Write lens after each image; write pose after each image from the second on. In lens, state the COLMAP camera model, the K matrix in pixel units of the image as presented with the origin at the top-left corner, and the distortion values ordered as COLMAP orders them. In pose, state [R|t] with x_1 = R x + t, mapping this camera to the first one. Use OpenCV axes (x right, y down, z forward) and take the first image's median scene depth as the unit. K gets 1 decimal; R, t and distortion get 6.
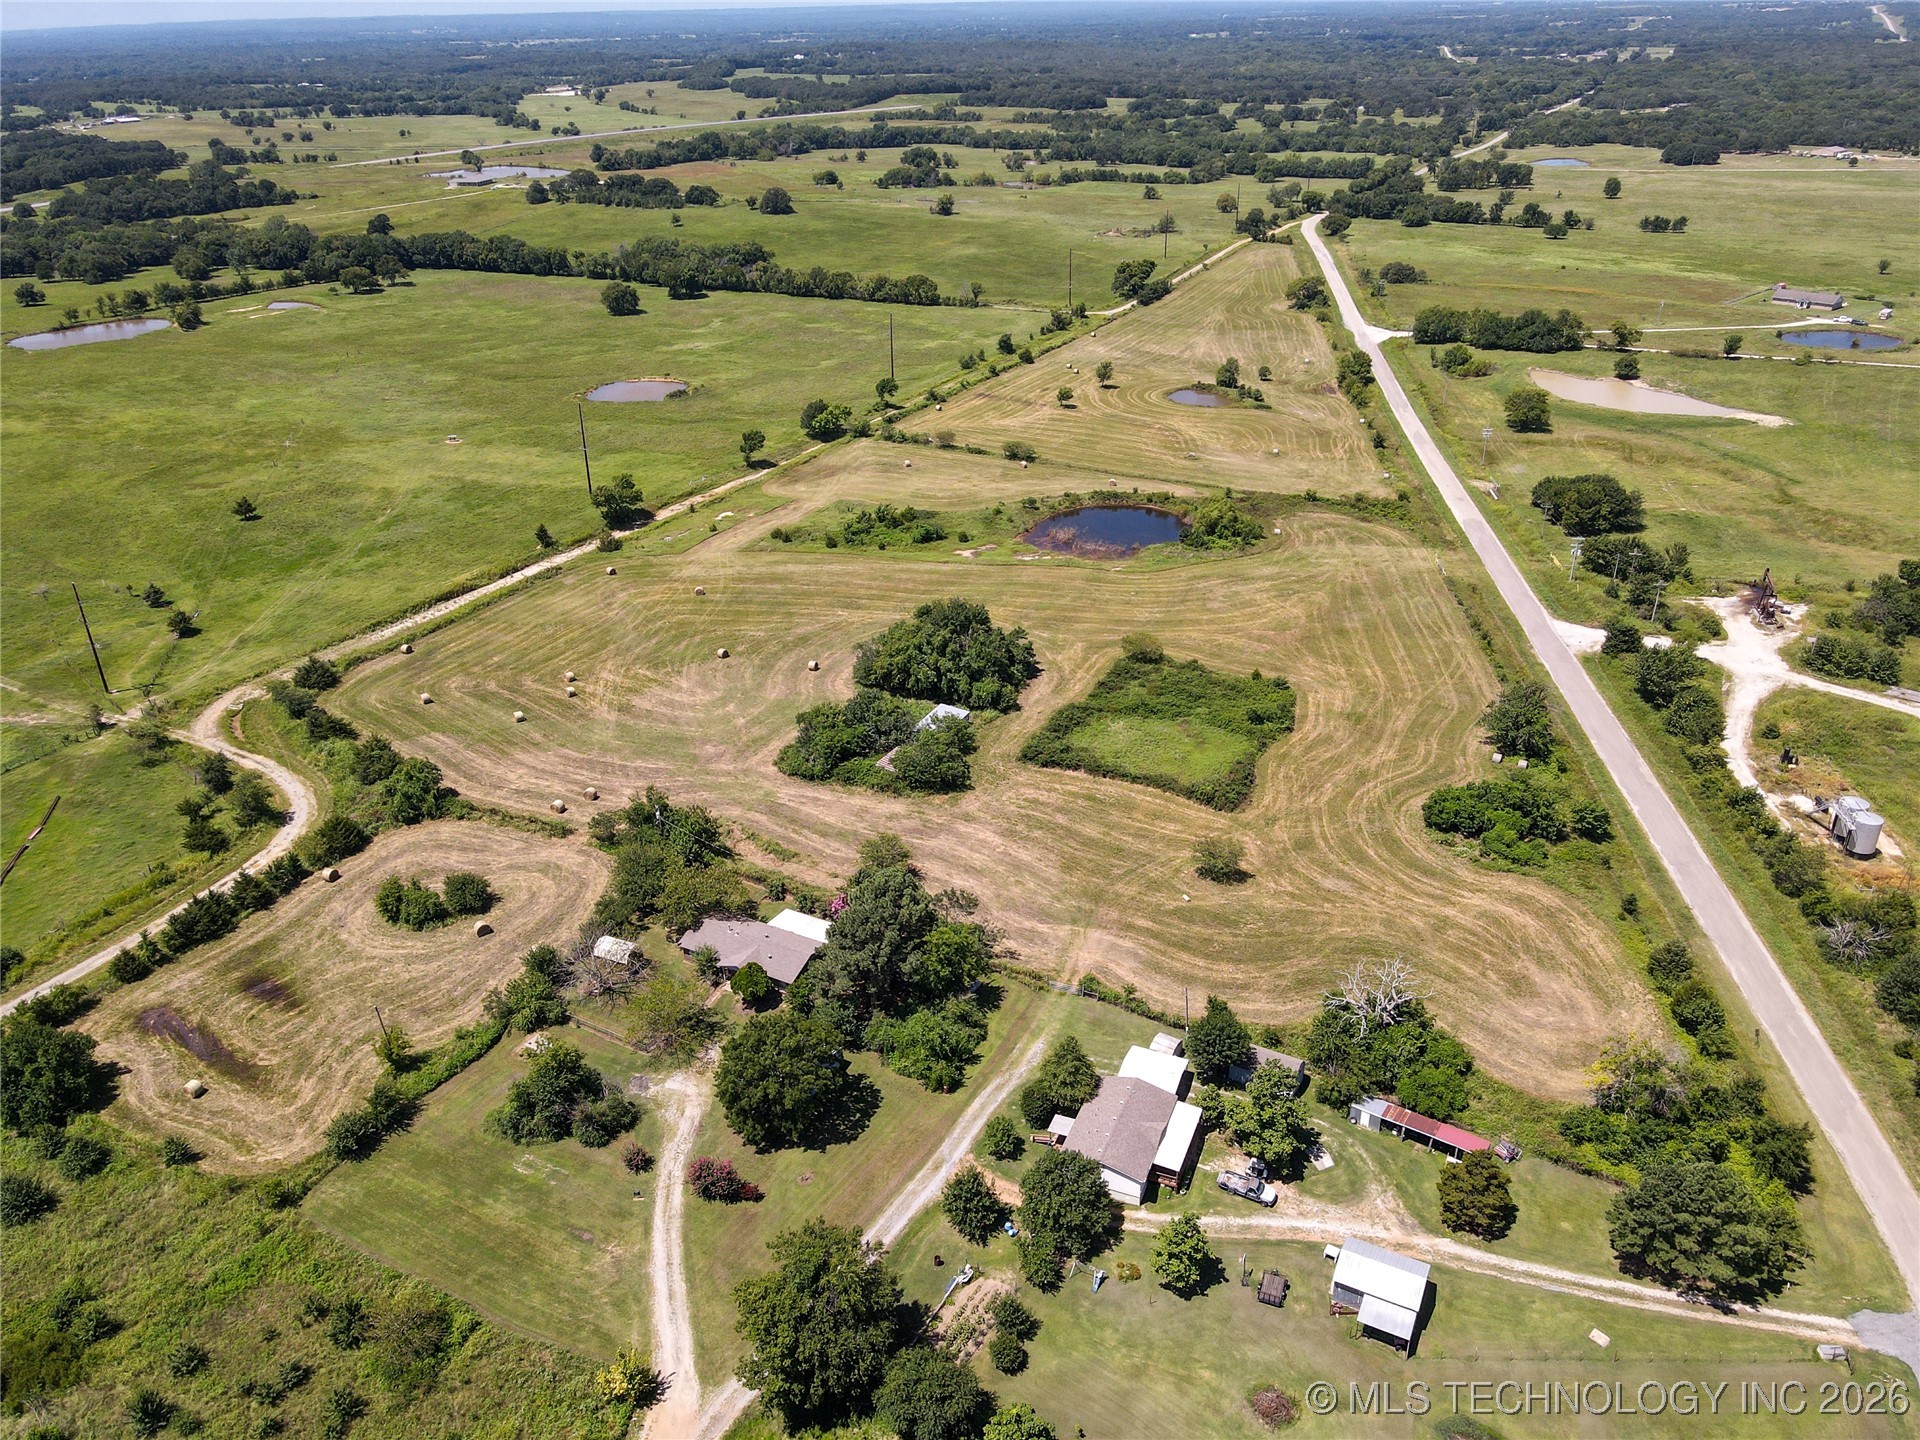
lens RADIAL K [[1398.7, 0, 963.0], [0, 1398.7, 719.8], [0, 0, 1]] dist [0.008881, 0.015200]
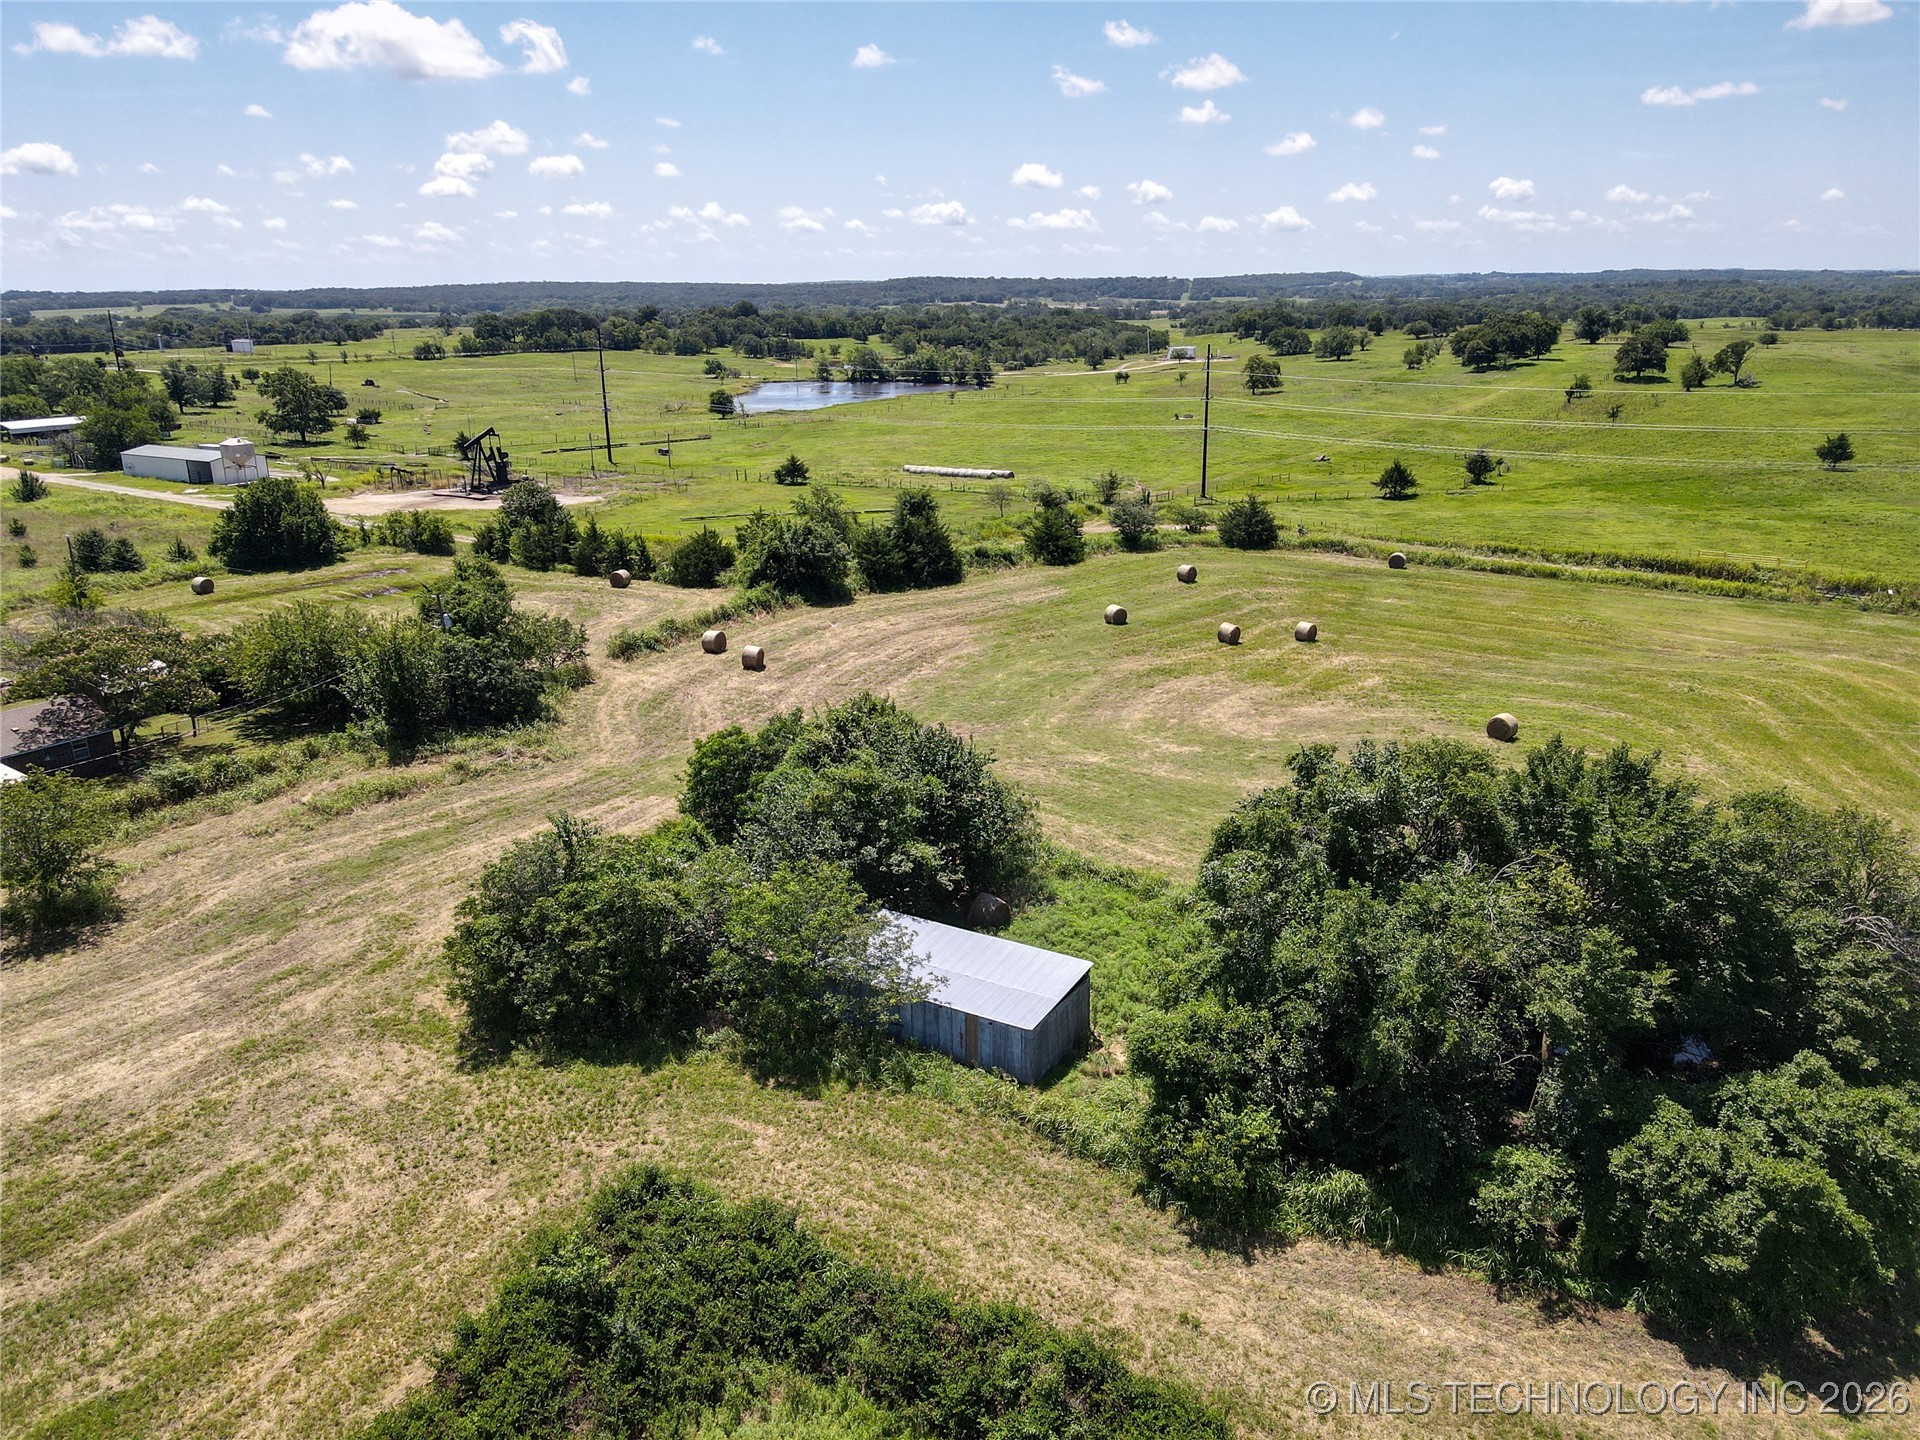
lens RADIAL K [[1401.2, 0, 960.0], [0, 1401.2, 720.0], [0, 0, 1]] dist [-0.005965, 0.034382]
pose [[-0.076250, 0.322464, -0.943506, 0.206647], [-0.438018, 0.839232, 0.322225, -0.116790], [0.895727, 0.437842, 0.077254, 0.946149]]
